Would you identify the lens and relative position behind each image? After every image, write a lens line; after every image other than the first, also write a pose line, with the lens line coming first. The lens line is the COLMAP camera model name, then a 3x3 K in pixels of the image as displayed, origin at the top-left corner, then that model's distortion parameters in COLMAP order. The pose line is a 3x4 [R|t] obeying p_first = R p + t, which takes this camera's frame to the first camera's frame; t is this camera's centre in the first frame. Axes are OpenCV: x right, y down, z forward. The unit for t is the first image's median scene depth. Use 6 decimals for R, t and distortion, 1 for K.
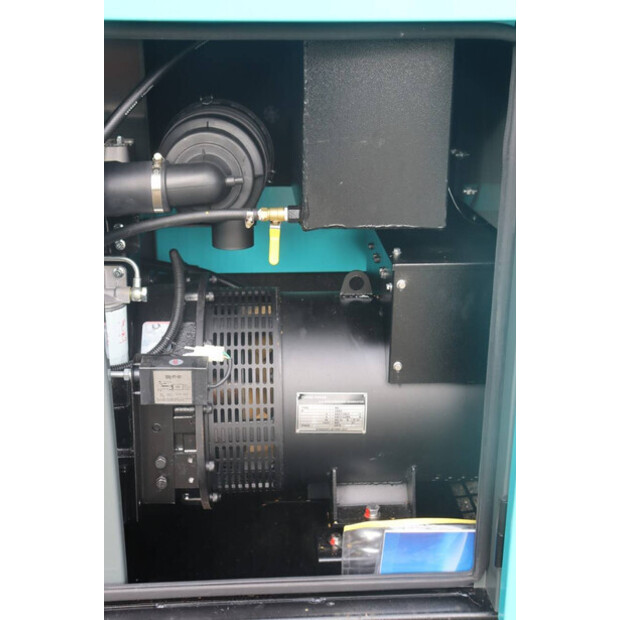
lens RADIAL K [[955.6, 0, 310.0], [0, 955.6, 310.0], [0, 0, 1]] dist [0.010221, 0.008300]
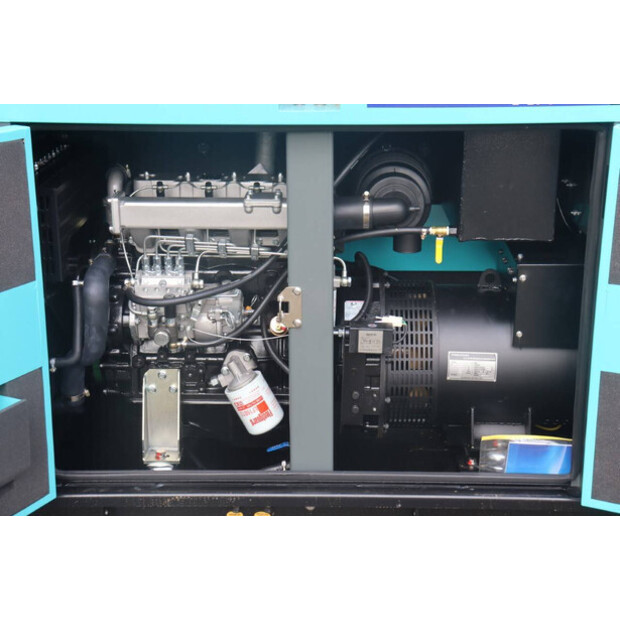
lens RADIAL K [[1140.2, 0, 309.7], [0, 1140.2, 295.0], [0, 0, 1]] dist [0.198558, 0.031889]
pose [[0.995986, 0.020936, -0.087024, -0.076640], [-0.023176, 0.999424, -0.024808, 0.049808], [0.086455, 0.026725, 0.995897, -0.784493]]
